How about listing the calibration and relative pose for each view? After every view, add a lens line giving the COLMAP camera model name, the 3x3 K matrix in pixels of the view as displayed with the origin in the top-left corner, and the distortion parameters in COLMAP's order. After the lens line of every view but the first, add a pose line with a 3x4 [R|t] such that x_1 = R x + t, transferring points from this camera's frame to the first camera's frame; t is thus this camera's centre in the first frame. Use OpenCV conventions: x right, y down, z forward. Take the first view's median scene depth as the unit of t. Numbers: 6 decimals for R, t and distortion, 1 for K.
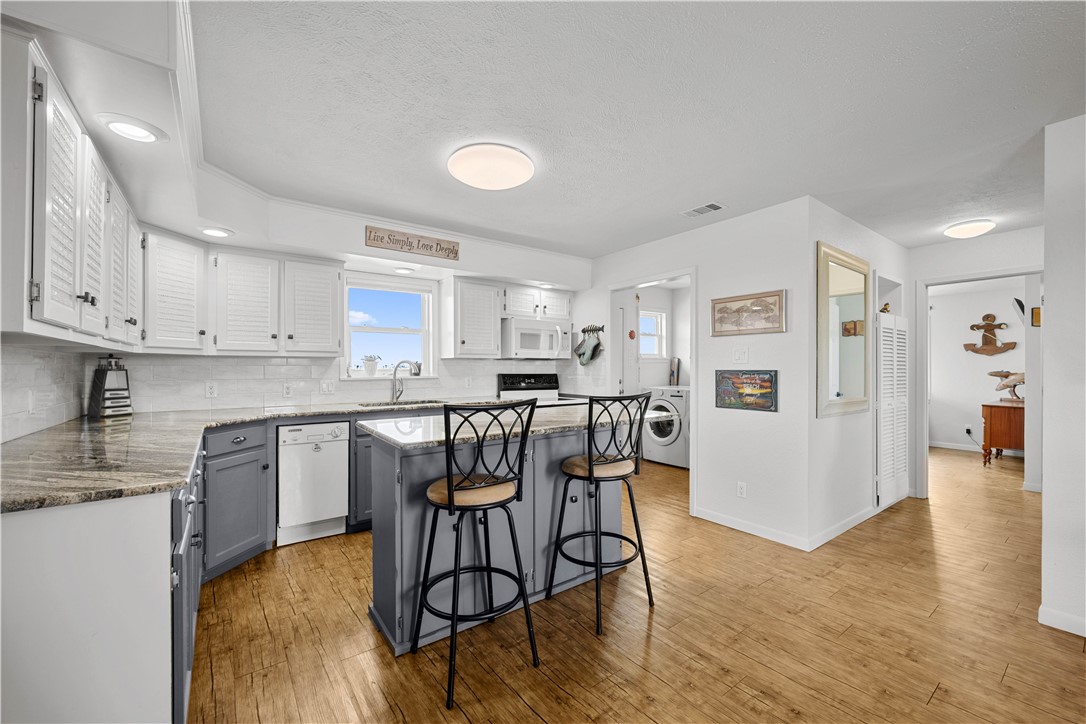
lens RADIAL K [[430.3, 0, 542.5], [0, 430.3, 367.1], [0, 0, 1]] dist [0.000219, -0.000587]
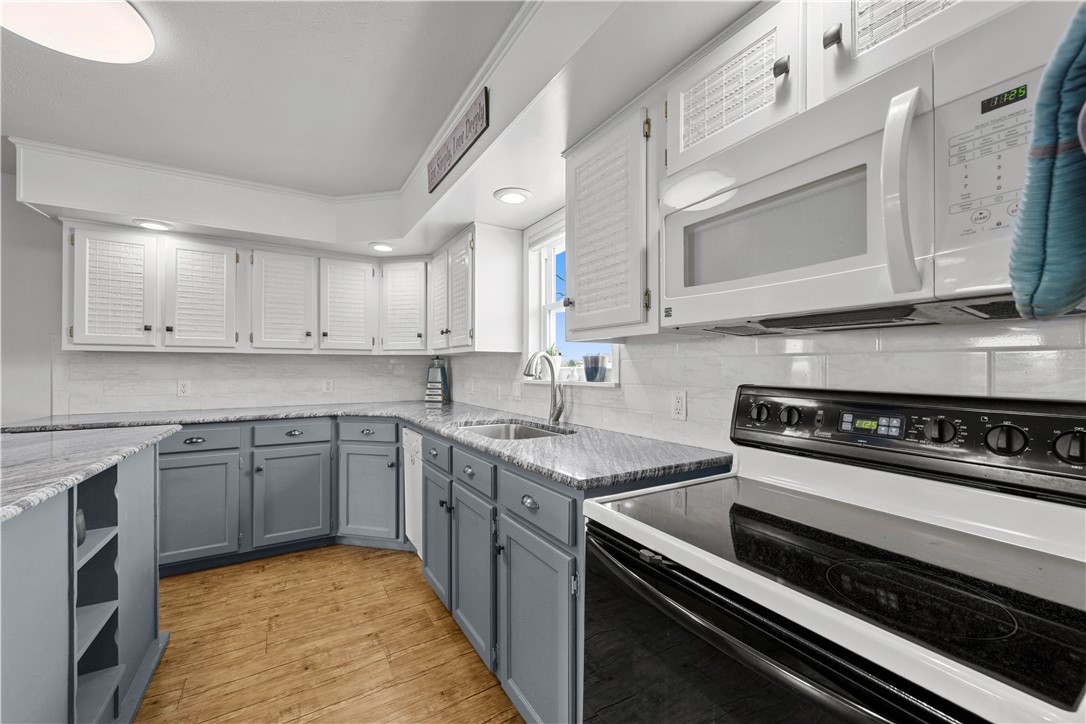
lens RADIAL K [[430.3, 0, 544.1], [0, 430.3, 365.6], [0, 0, 1]] dist [0.000219, -0.000587]
pose [[-0.083151, -0.003887, -0.996529, 0.249491], [0.000548, 0.999992, -0.003946, 0.004497], [0.996537, -0.000874, -0.083149, 1.104957]]
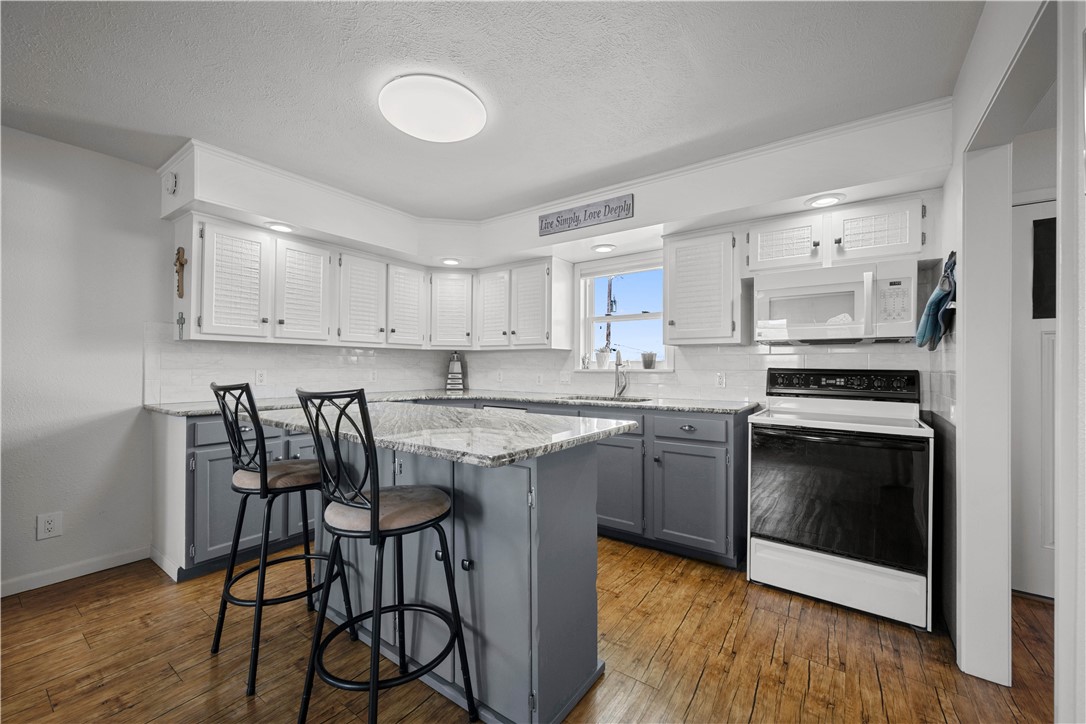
lens RADIAL K [[430.3, 0, 544.9], [0, 430.3, 361.6], [0, 0, 1]] dist [0.000219, -0.000587]
pose [[0.313673, -0.007391, -0.949502, 0.482850], [-0.005429, 0.999939, -0.009577, 0.017277], [0.949515, 0.008159, 0.313614, 0.618813]]
